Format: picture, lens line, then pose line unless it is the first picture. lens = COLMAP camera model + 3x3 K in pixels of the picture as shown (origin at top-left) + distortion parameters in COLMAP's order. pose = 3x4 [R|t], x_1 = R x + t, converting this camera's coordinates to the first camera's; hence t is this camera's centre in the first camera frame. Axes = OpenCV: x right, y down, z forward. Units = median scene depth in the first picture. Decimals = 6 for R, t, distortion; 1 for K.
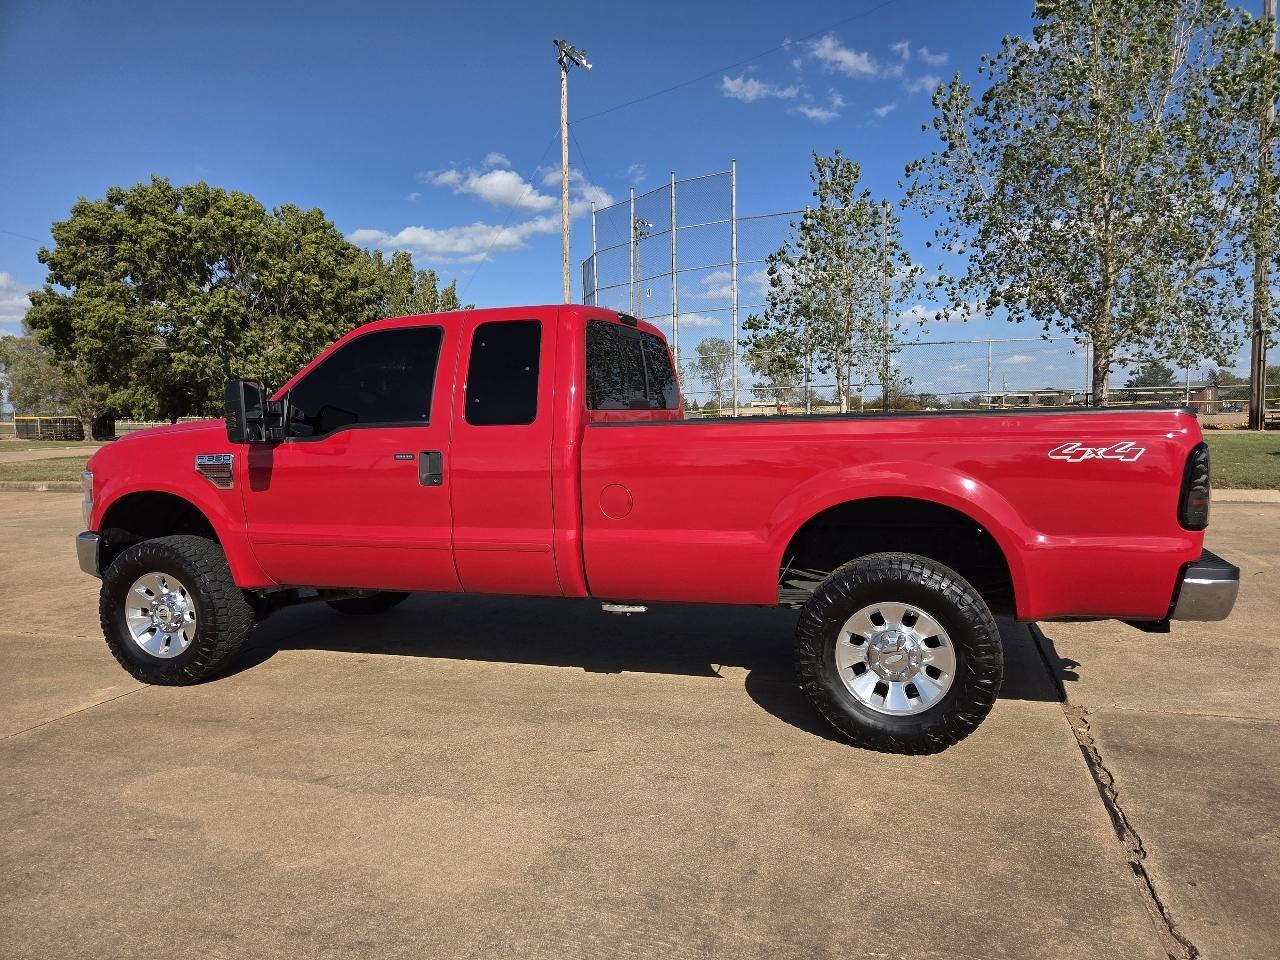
lens RADIAL K [[861.9, 0, 648.4], [0, 861.9, 469.6], [0, 0, 1]] dist [0.054970, -0.050769]
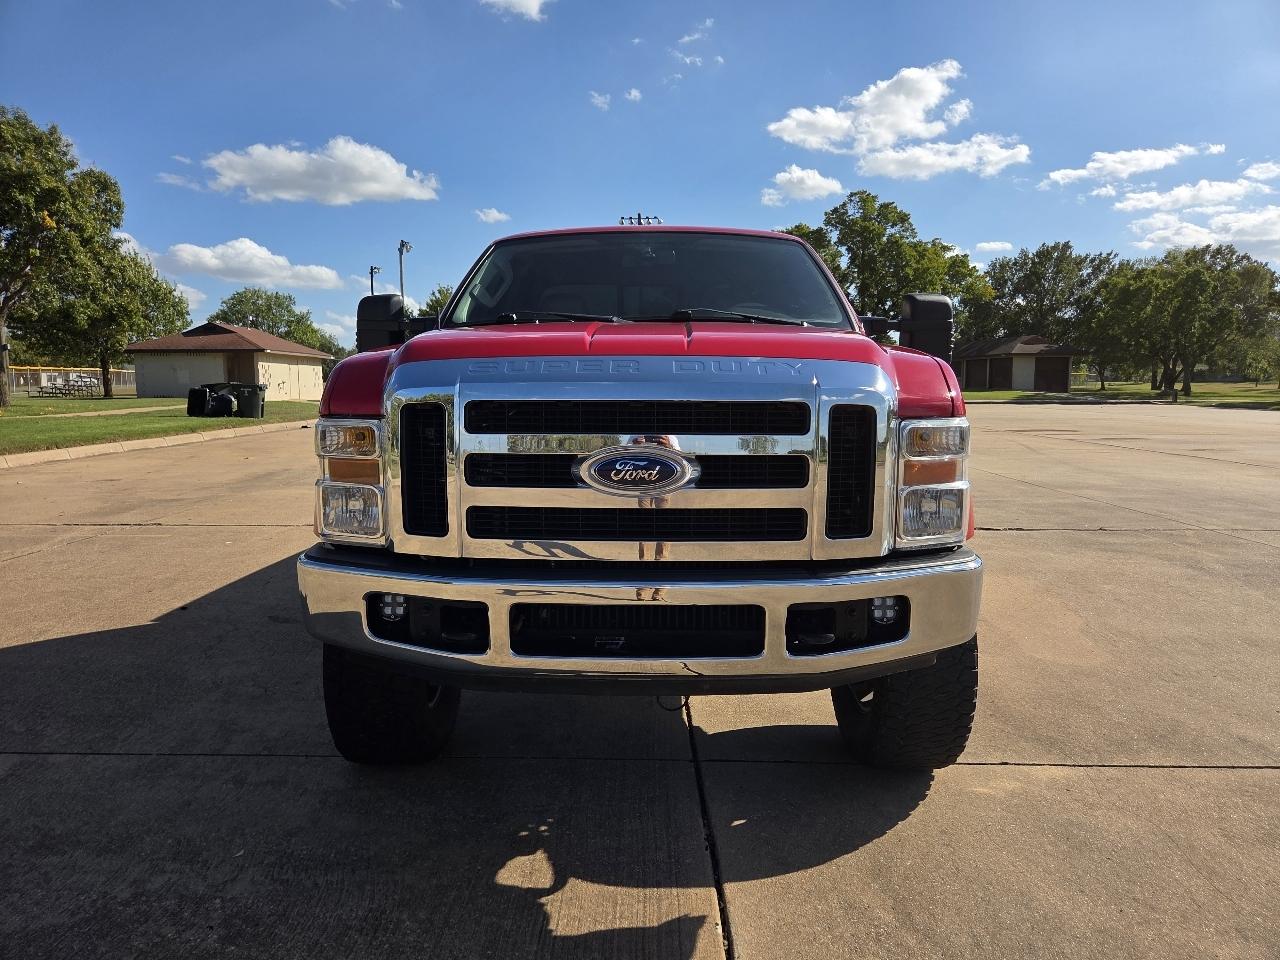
lens RADIAL K [[861.9, 0, 646.7], [0, 861.9, 471.6], [0, 0, 1]] dist [0.054970, -0.050769]
pose [[-0.299981, -0.074917, 0.950999, -1.209003], [0.066192, 0.992874, 0.099095, -0.031400], [-0.951646, 0.092675, -0.292884, 1.522090]]
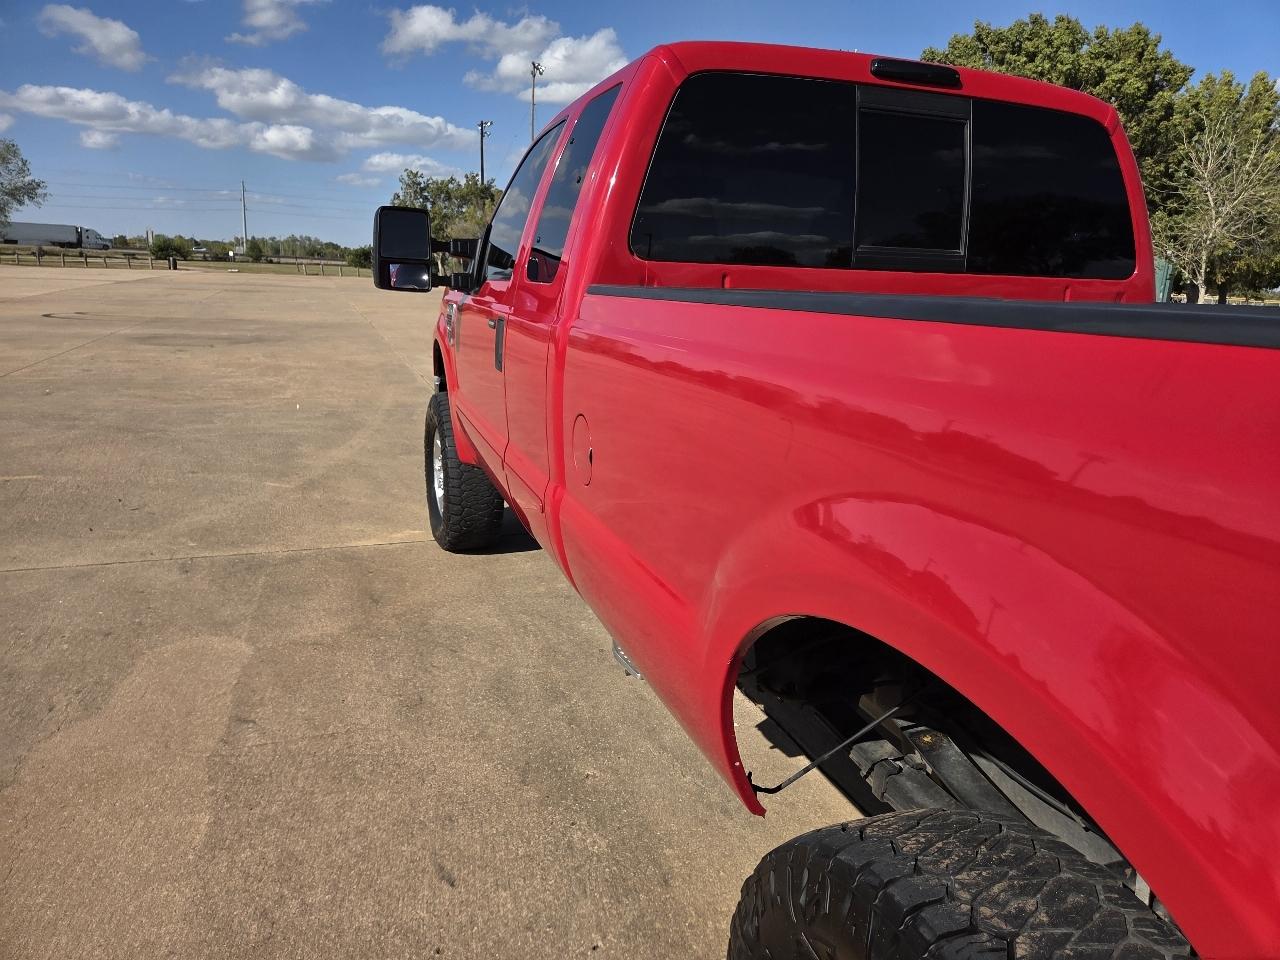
lens RADIAL K [[861.9, 0, 644.5], [0, 861.9, 482.6], [0, 0, 1]] dist [0.054970, -0.050769]
pose [[0.614110, 0.227371, -0.755759, 0.325969], [-0.105686, 0.972669, 0.206751, -0.047206], [0.782113, -0.047094, 0.621355, 0.659405]]
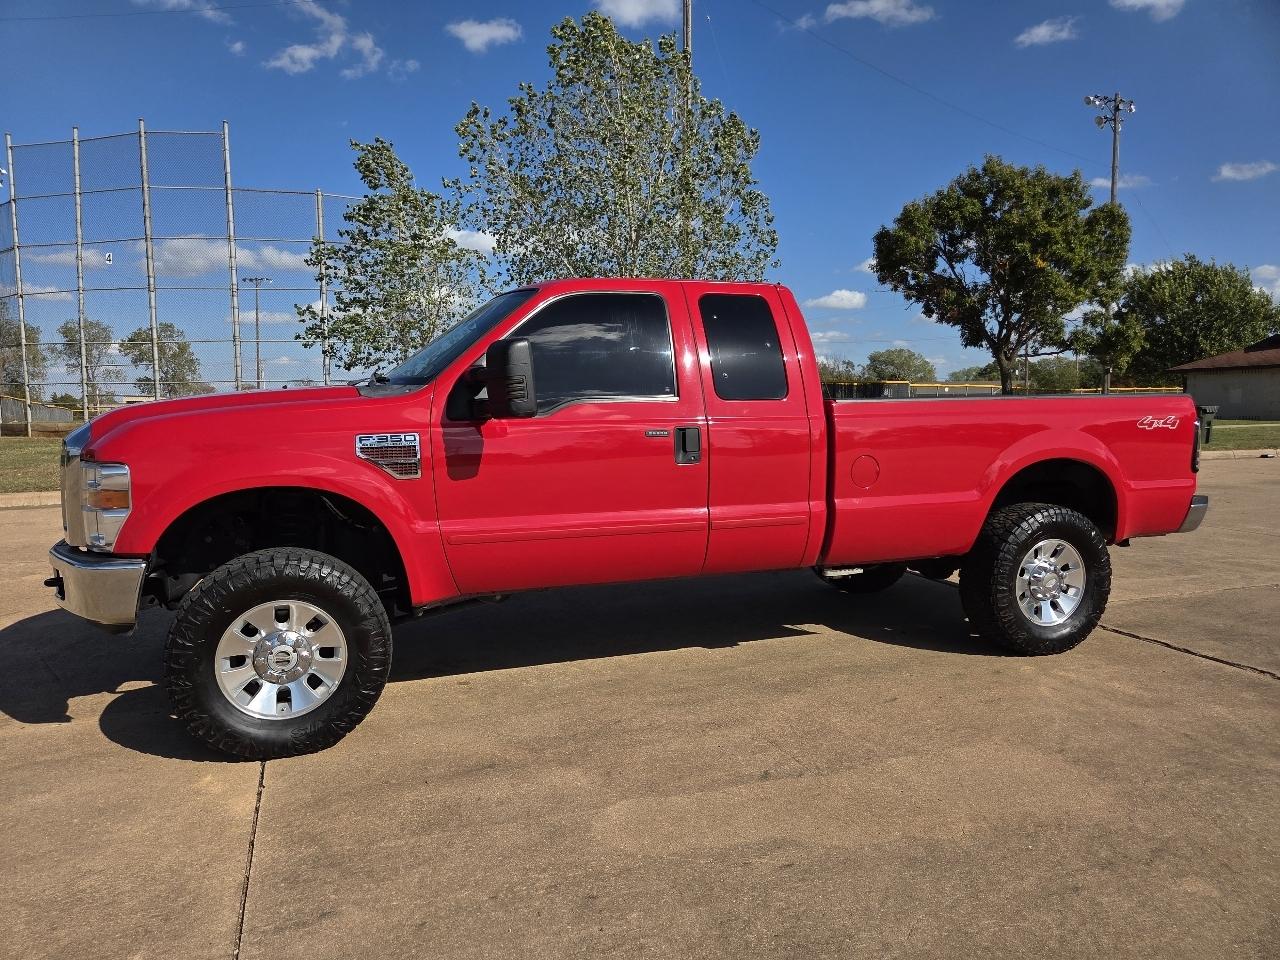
lens RADIAL K [[861.9, 0, 624.9], [0, 861.9, 473.6], [0, 0, 1]] dist [0.054970, -0.050769]
pose [[0.793326, -0.032177, 0.607946, -0.857259], [0.029469, 0.999461, 0.014444, 0.013559], [-0.608083, 0.006456, 0.793847, 0.292848]]
